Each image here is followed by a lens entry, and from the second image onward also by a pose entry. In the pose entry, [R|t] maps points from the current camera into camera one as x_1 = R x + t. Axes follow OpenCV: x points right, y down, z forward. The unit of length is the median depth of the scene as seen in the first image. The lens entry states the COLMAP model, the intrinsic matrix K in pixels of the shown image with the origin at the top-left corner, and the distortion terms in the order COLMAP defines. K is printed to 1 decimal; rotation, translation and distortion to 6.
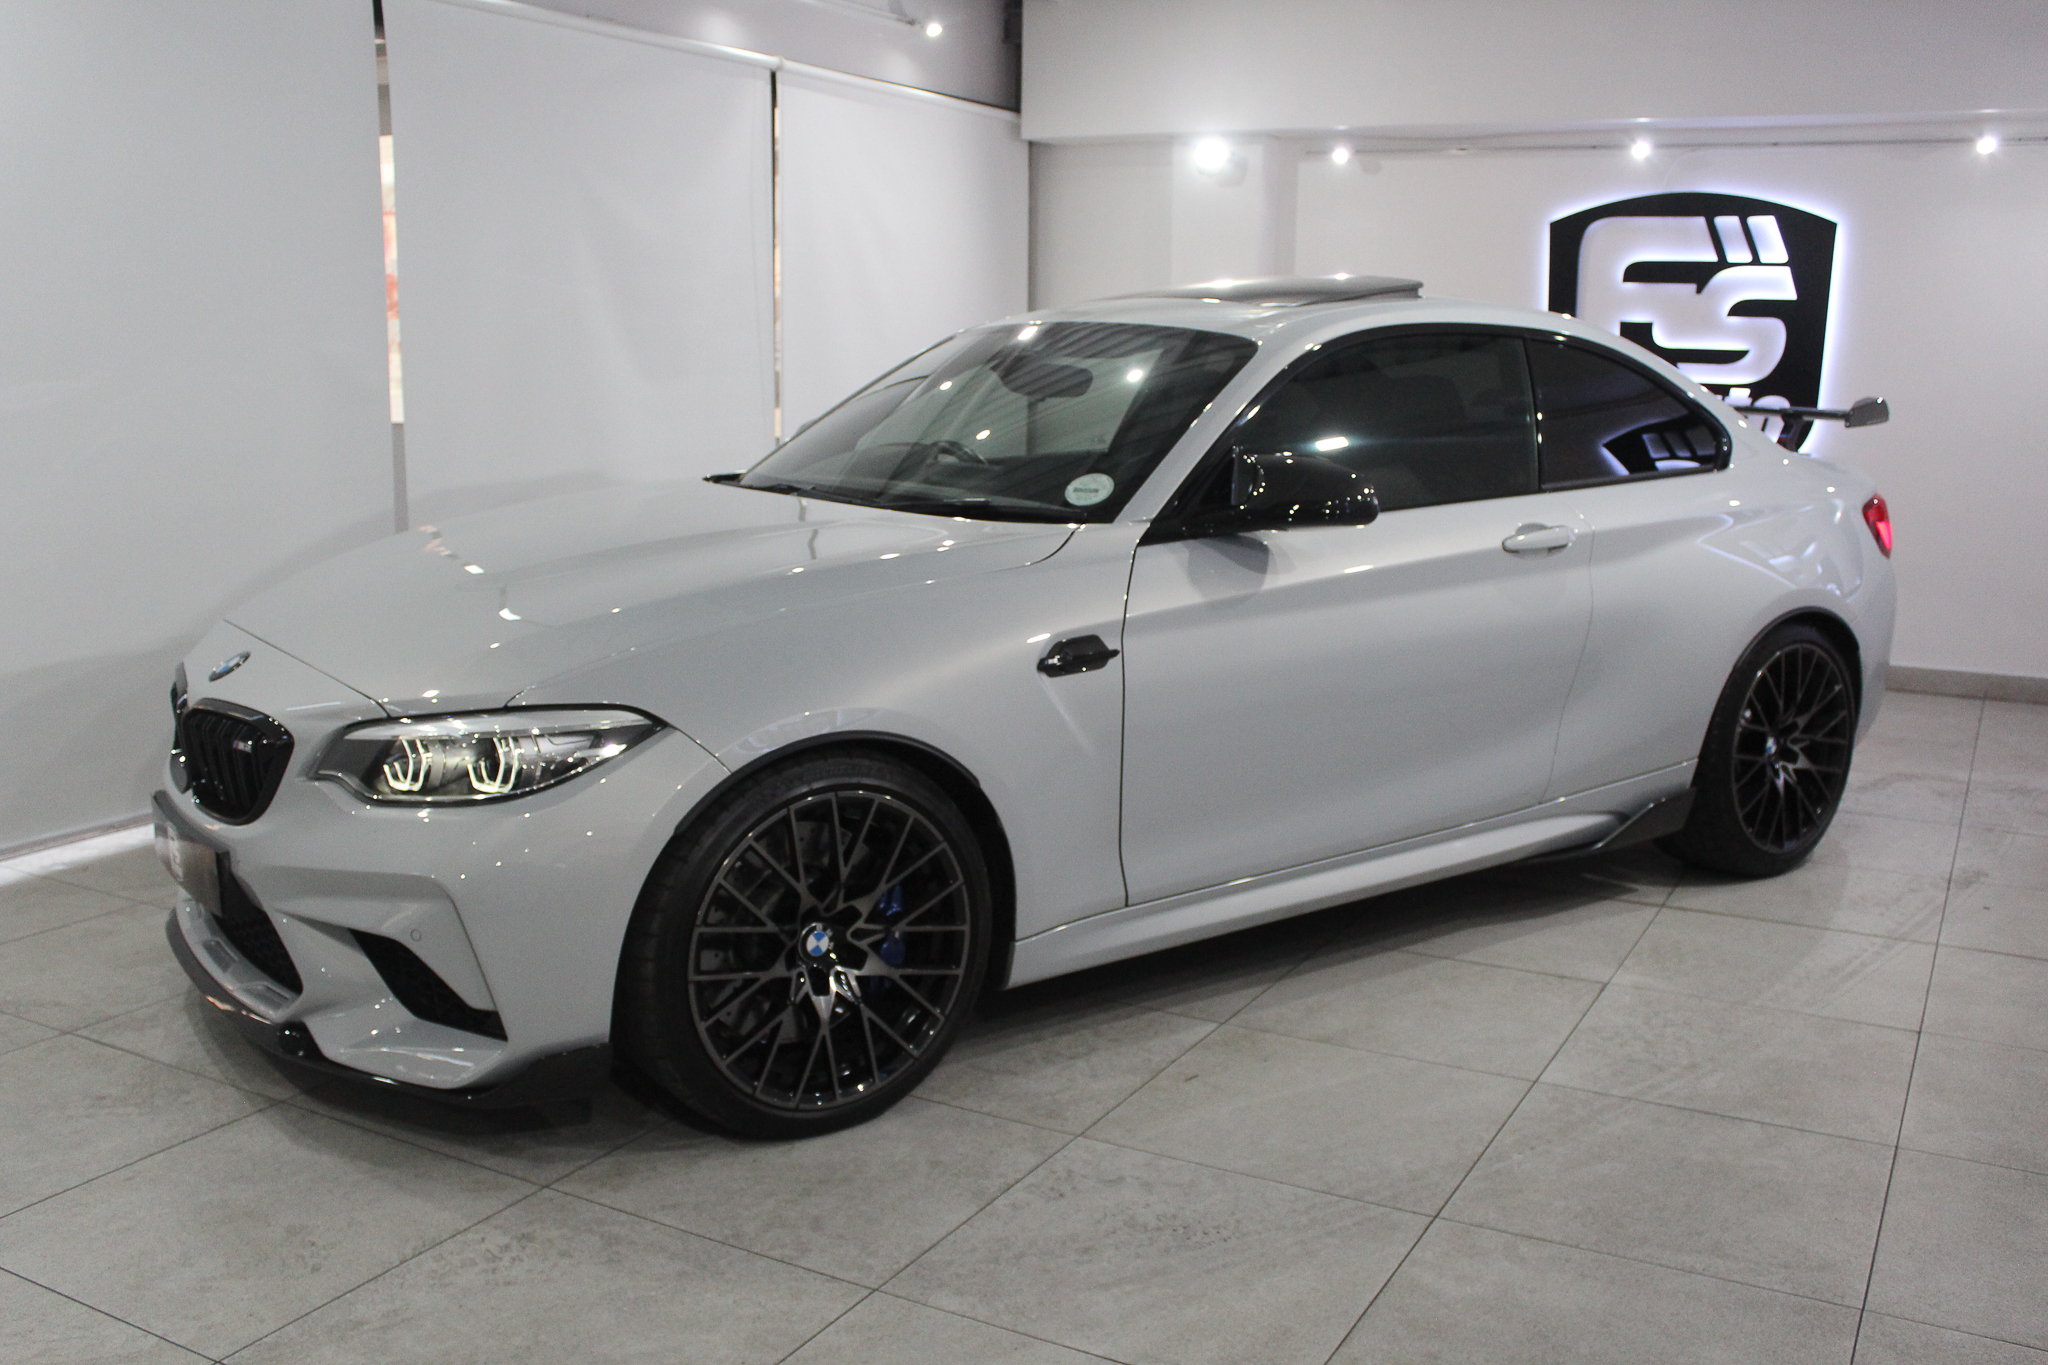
lens RADIAL K [[1913.6, 0, 1024.0], [0, 1913.6, 682.5], [0, 0, 1]] dist [-0.146011, 0.188570]
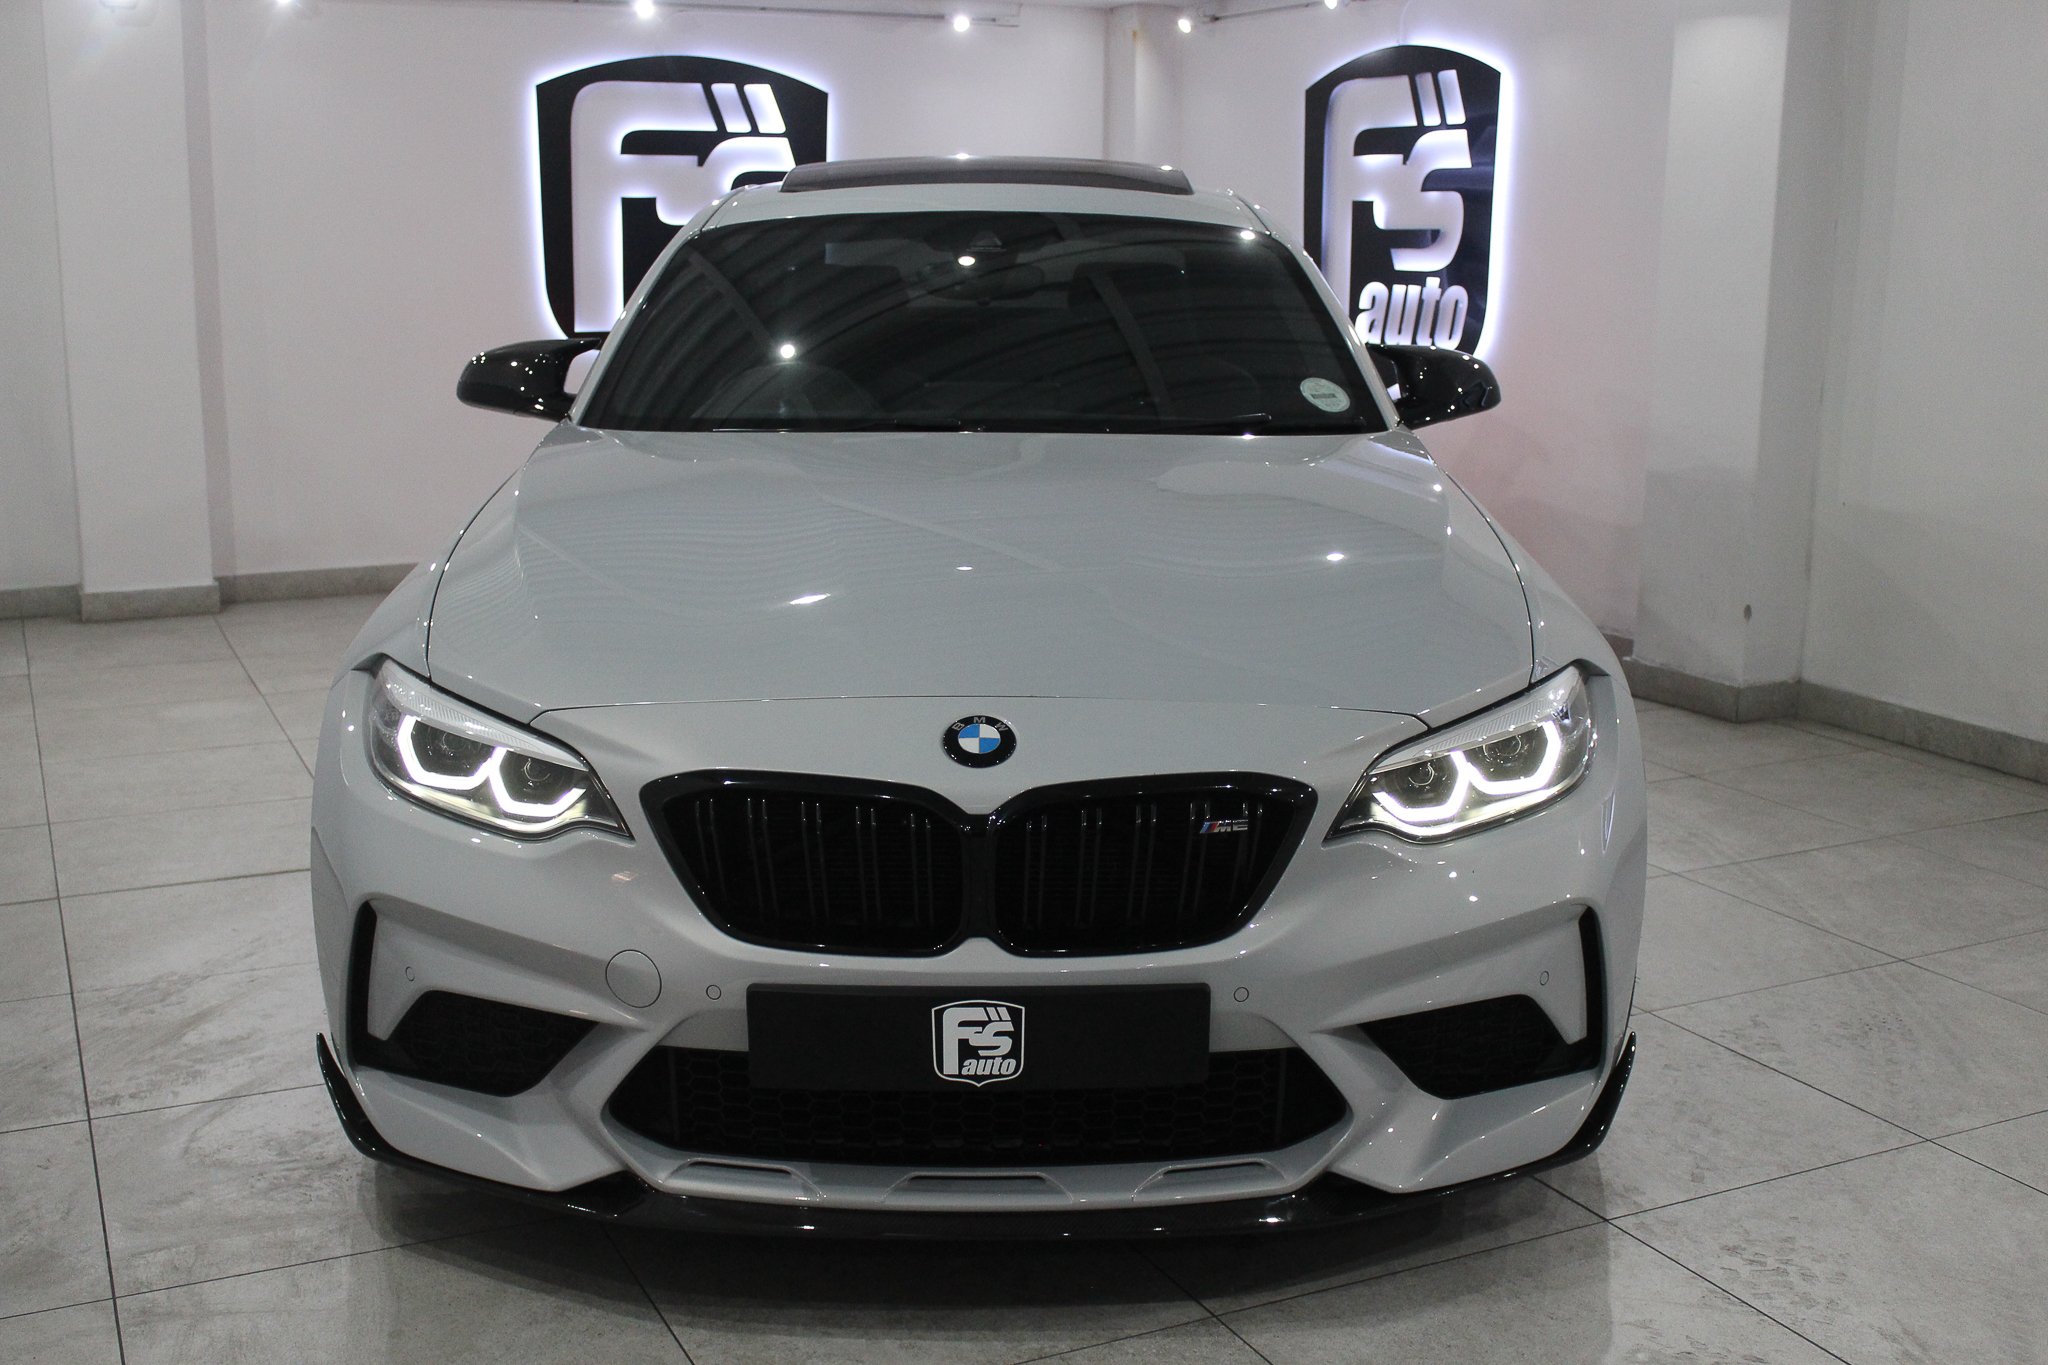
lens RADIAL K [[2217.7, 0, 1024.0], [0, 2217.7, 682.5], [0, 0, 1]] dist [-0.167258, 0.002259]
pose [[0.591145, -0.167278, 0.789028, -0.443672], [0.152547, 0.983789, 0.094279, -0.036150], [-0.792008, 0.064631, 0.607080, 0.245317]]
